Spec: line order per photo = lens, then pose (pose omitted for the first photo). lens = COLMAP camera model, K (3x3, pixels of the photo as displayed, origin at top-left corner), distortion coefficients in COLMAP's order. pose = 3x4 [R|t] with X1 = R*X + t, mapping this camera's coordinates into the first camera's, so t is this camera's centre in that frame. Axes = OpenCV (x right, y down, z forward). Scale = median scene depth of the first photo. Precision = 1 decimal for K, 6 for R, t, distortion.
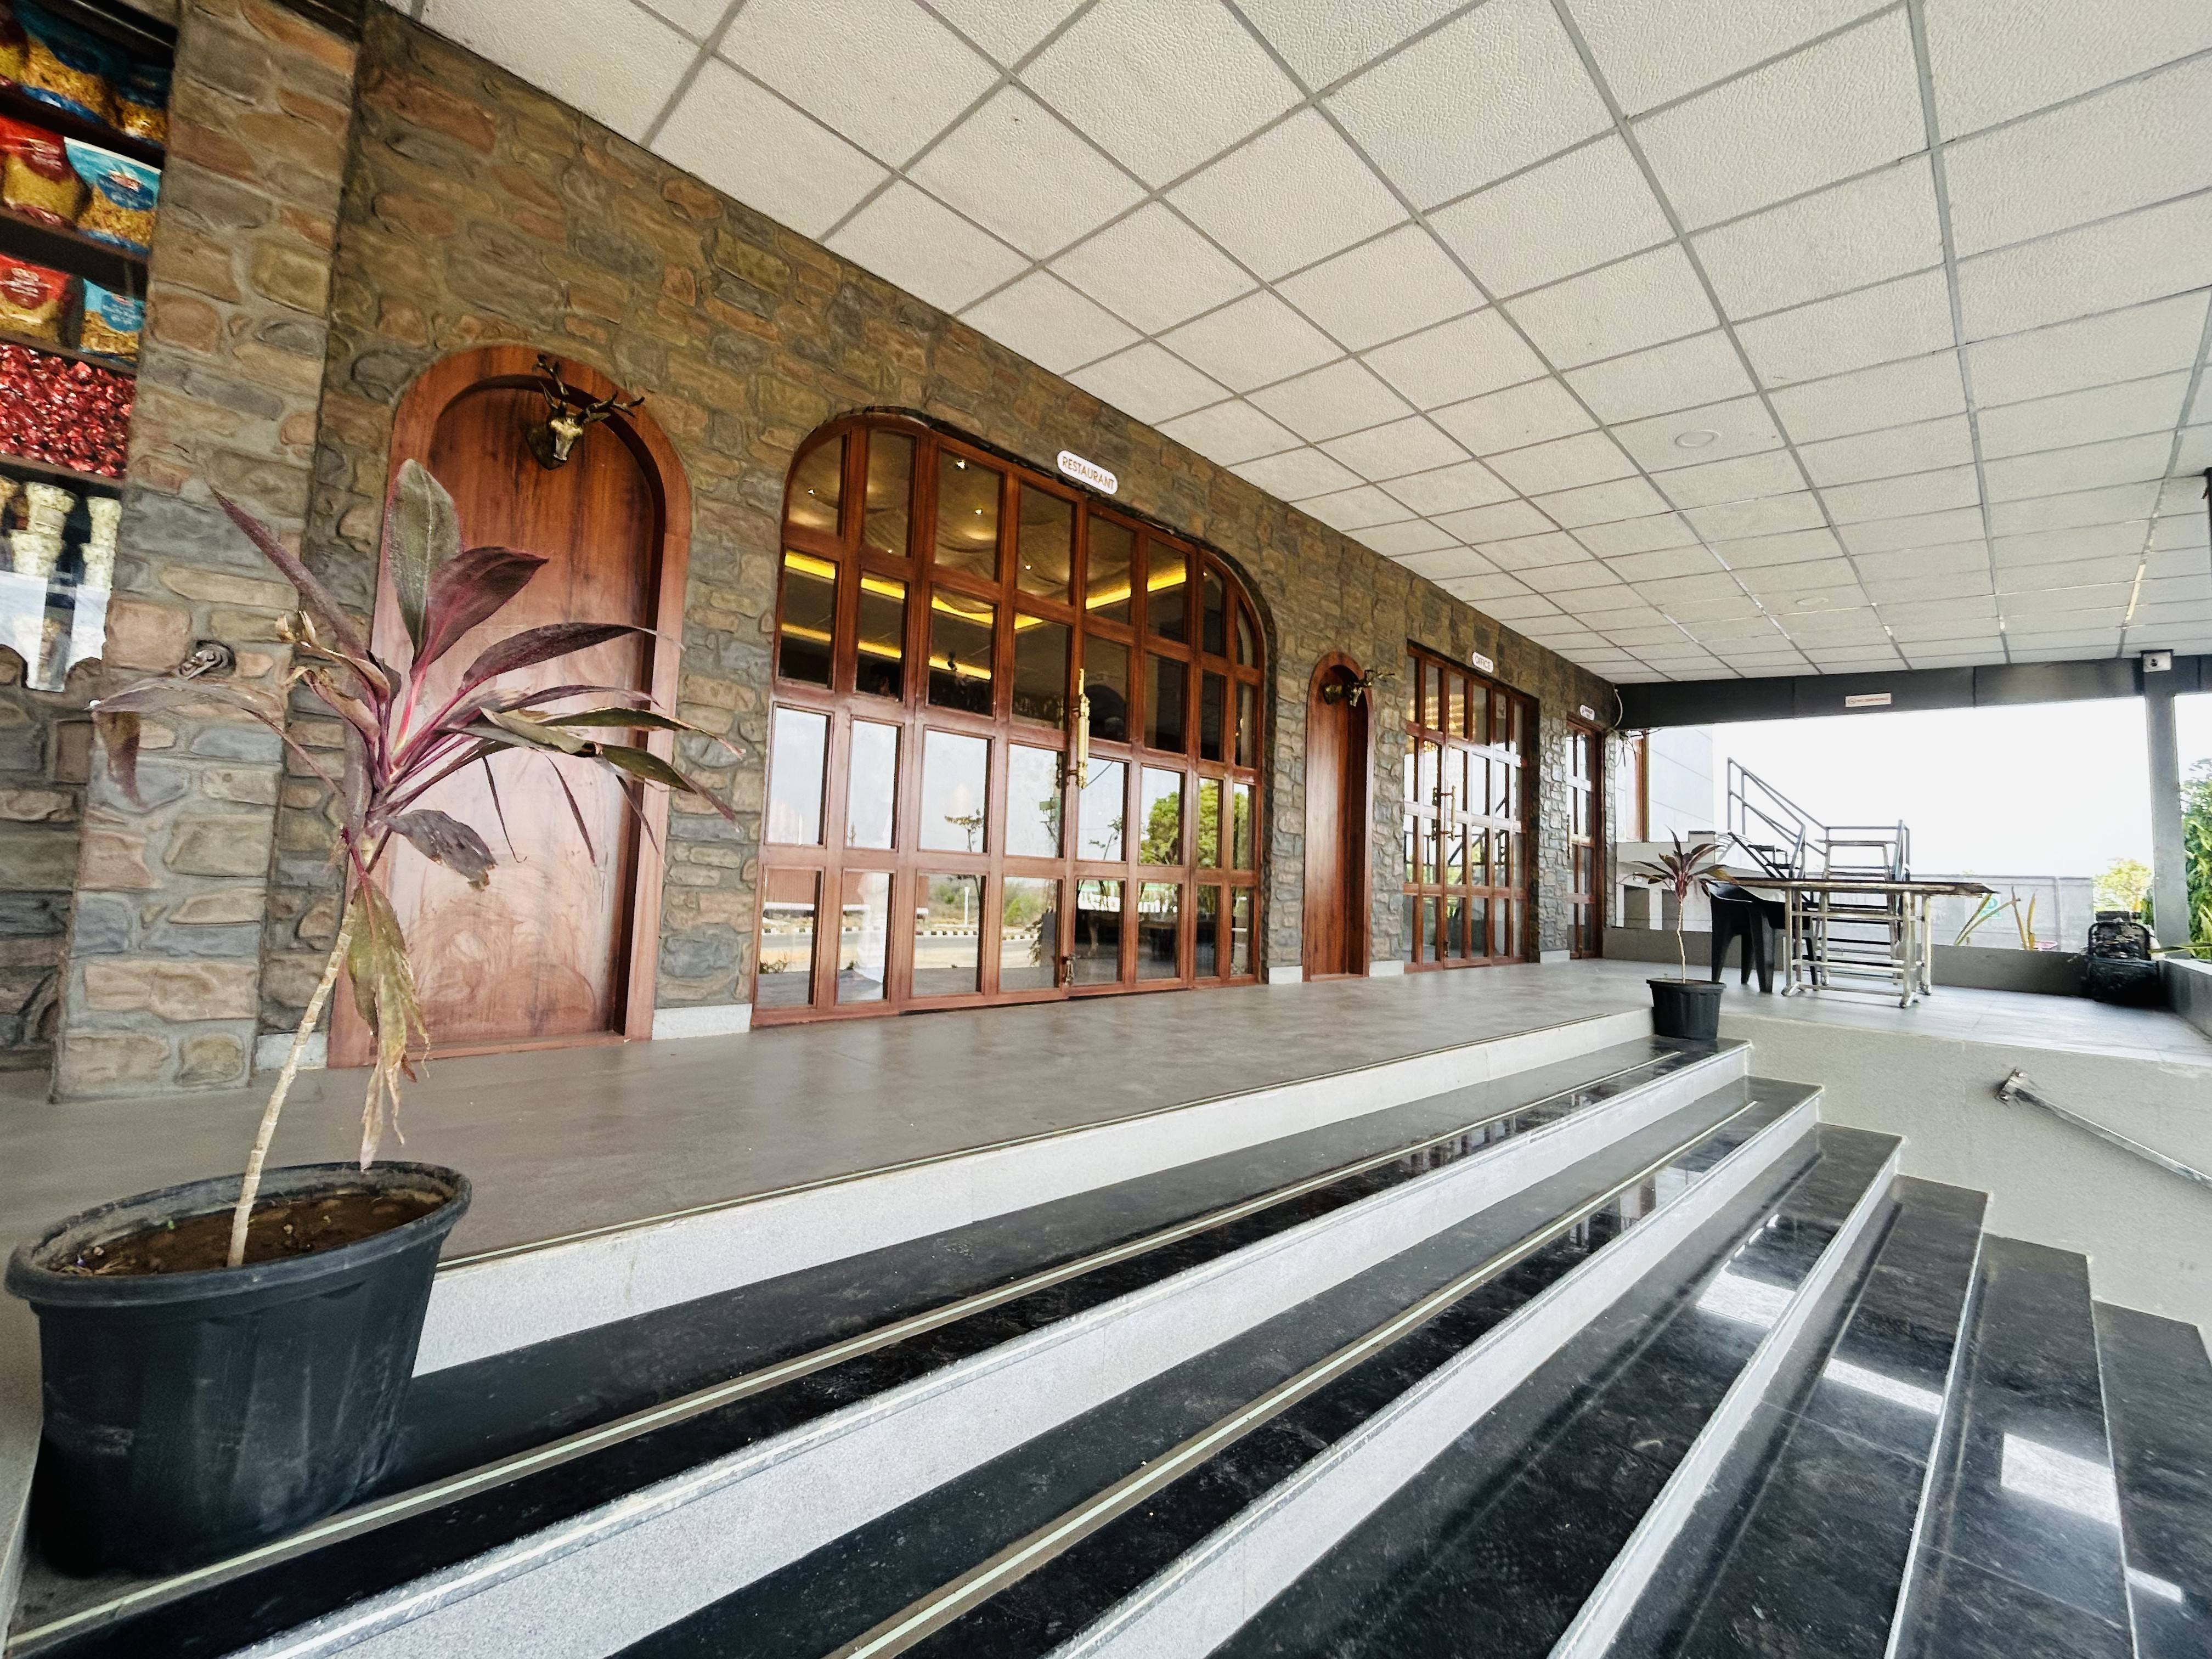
lens RADIAL K [[909.3, 0, 1107.1], [0, 909.3, 821.2], [0, 0, 1]] dist [-0.001167, 0.000952]
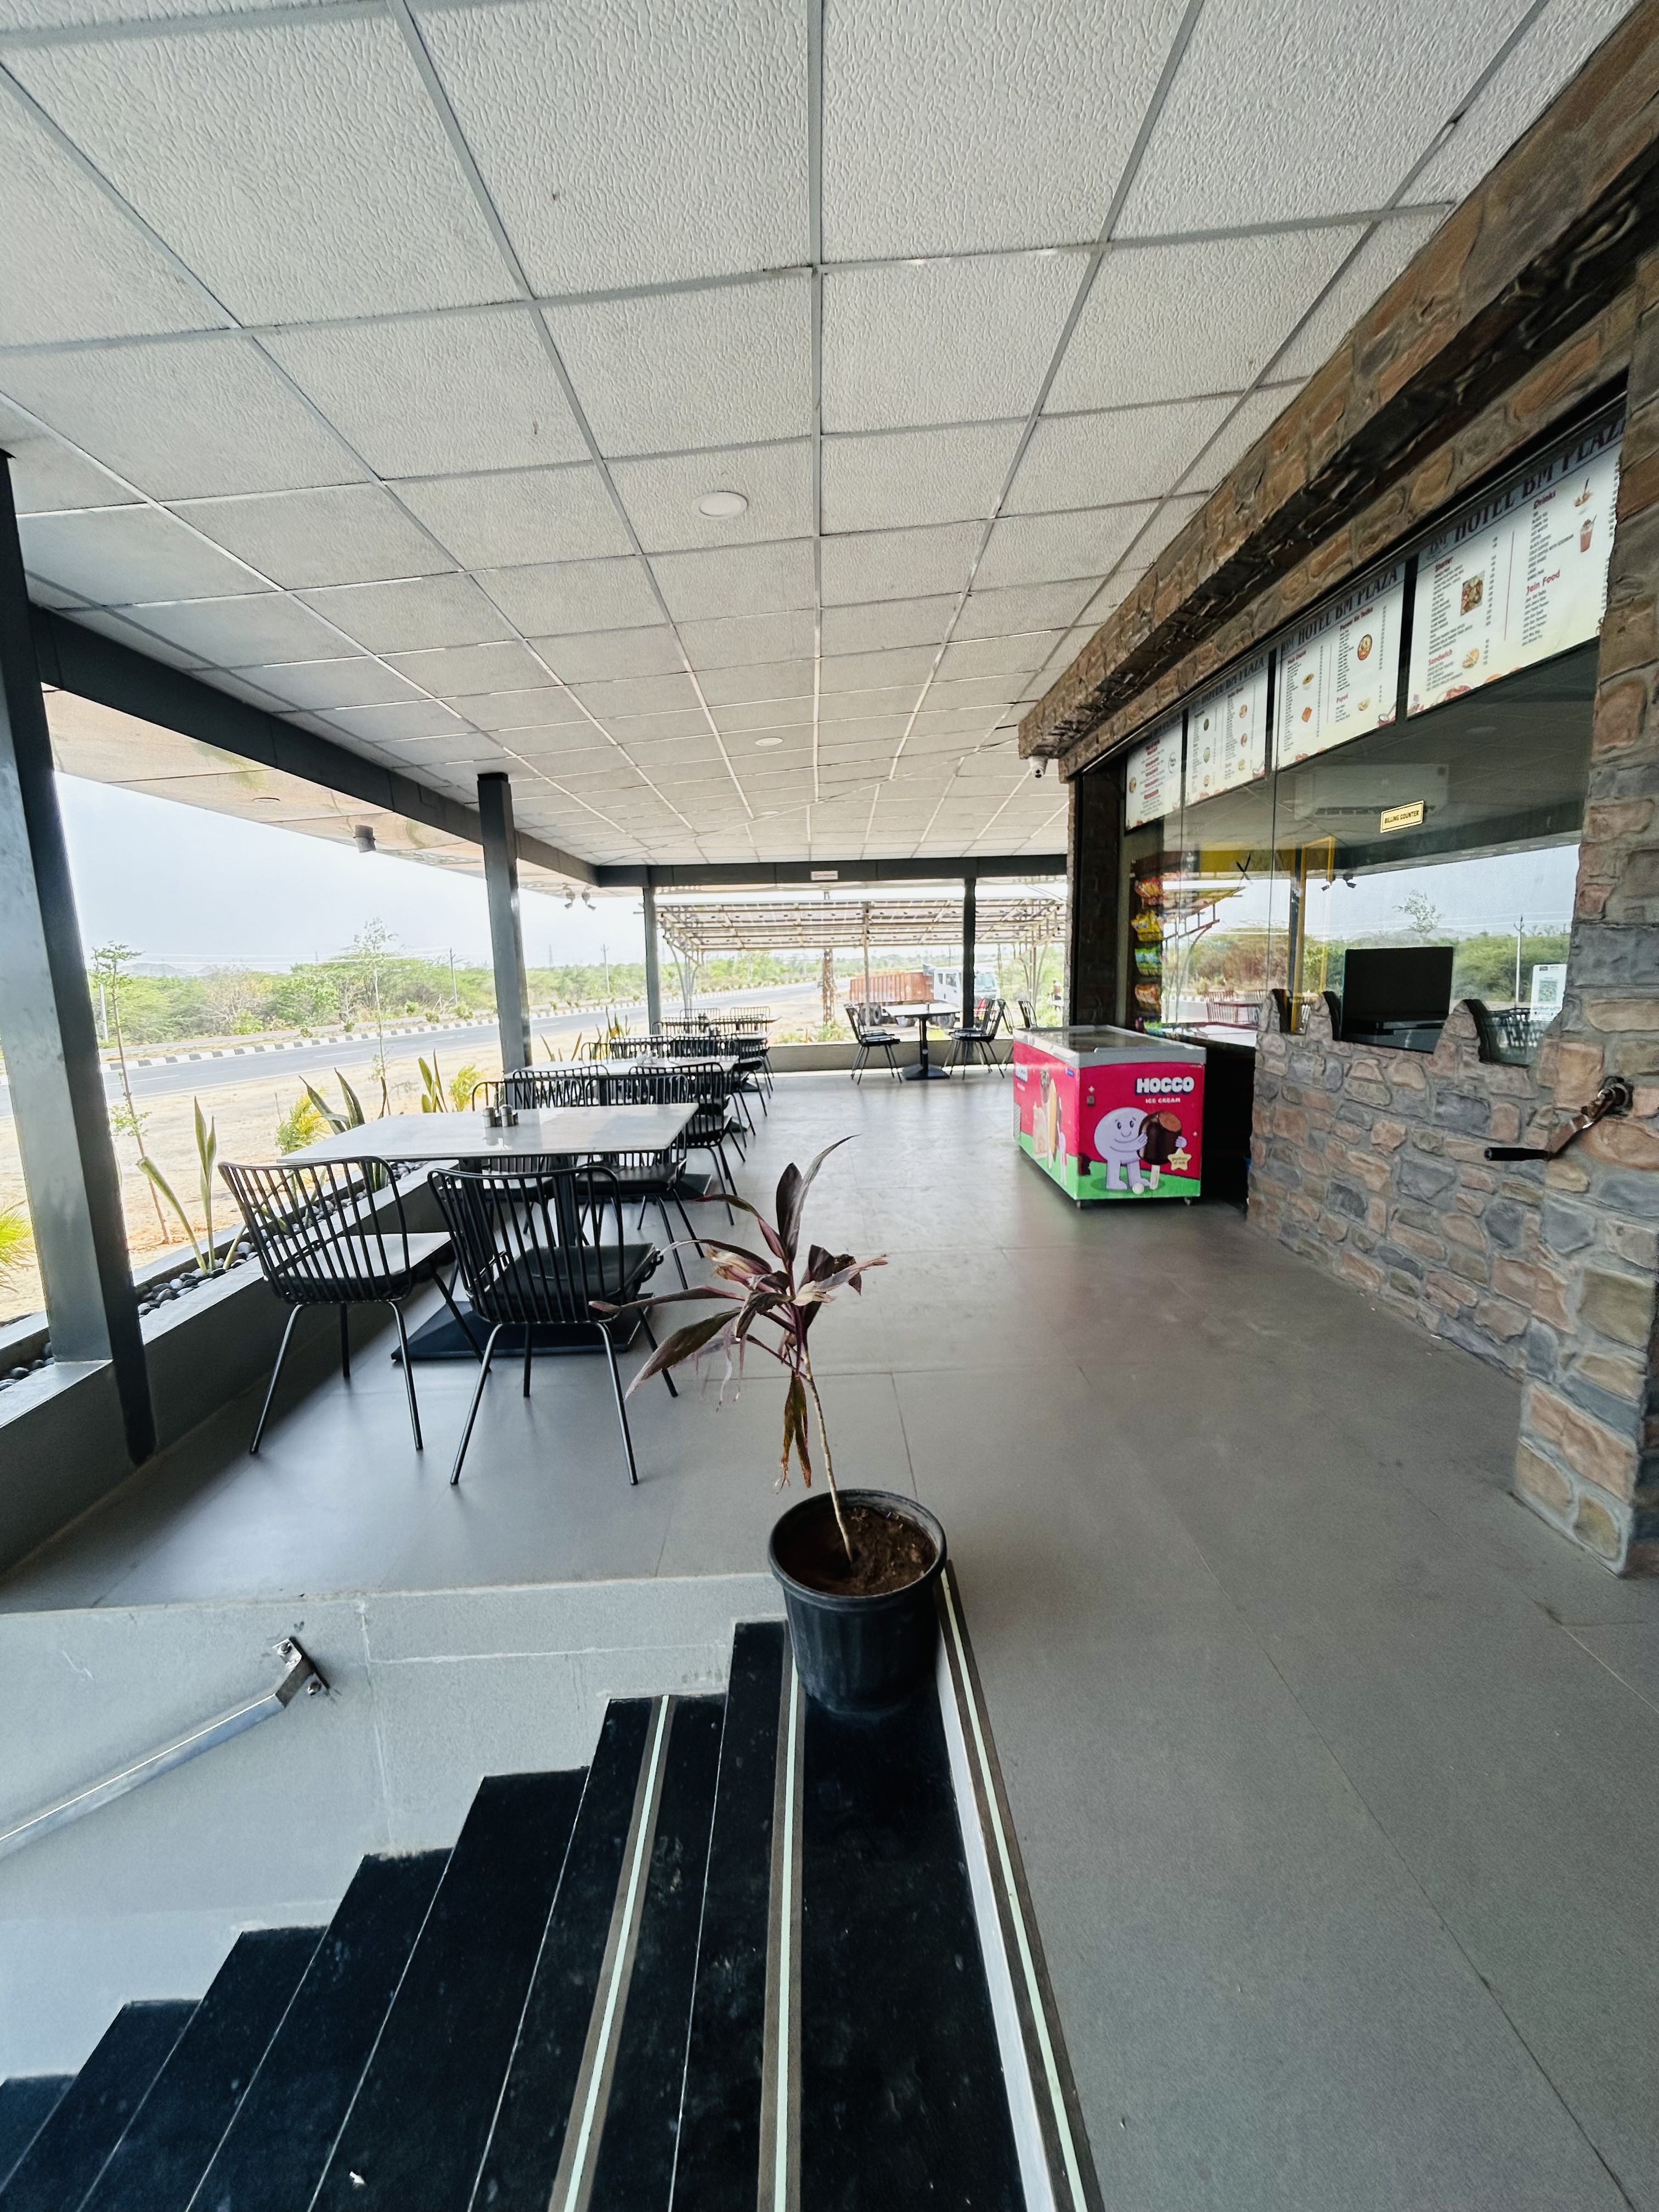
lens RADIAL K [[909.7, 0, 838.8], [0, 909.7, 1110.8], [0, 0, 1]] dist [0.002505, 0.000413]
pose [[-0.670967, 0.099341, -0.734802, 0.094964], [0.056671, 0.994956, 0.082765, -0.146745], [0.739318, 0.013891, -0.673213, 0.541611]]
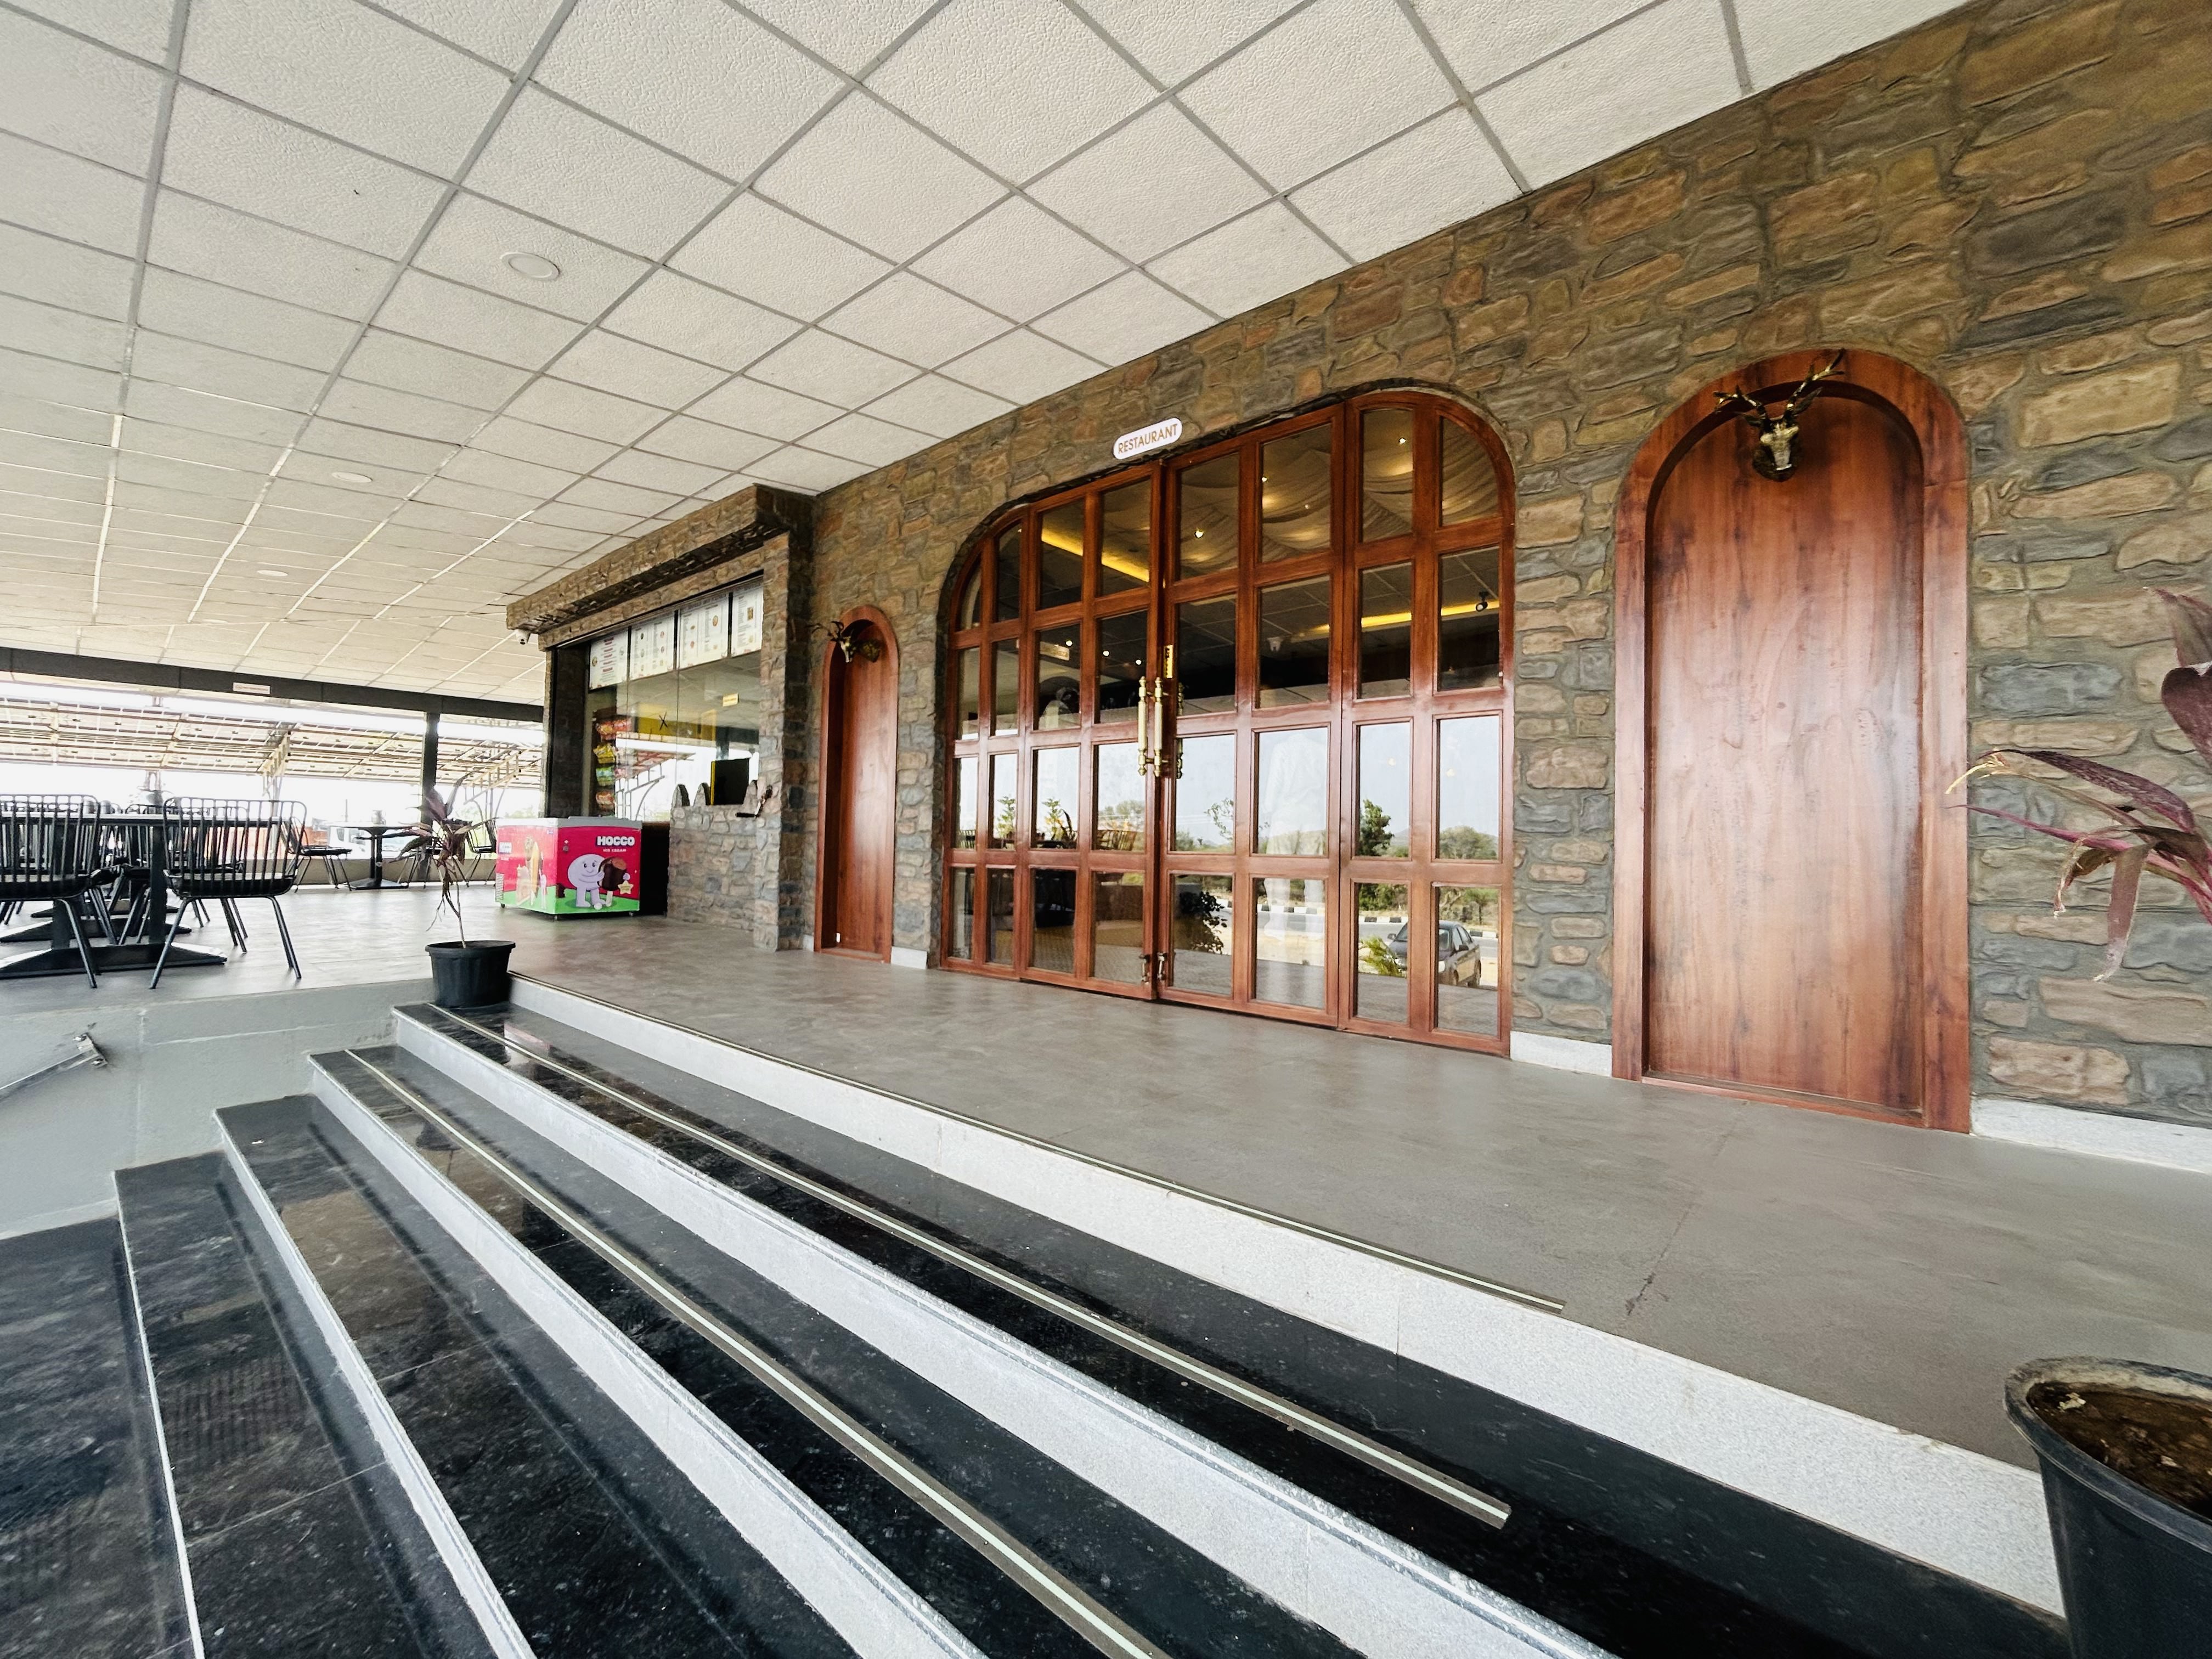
lens RADIAL K [[897.2, 0, 1106.5], [0, 897.2, 823.6], [0, 0, 1]] dist [-0.002704, 0.001051]
pose [[0.096277, -0.056534, -0.993748, 0.928724], [0.057797, 0.997019, -0.051121, 0.059383], [0.993675, -0.052514, 0.099258, 0.904236]]
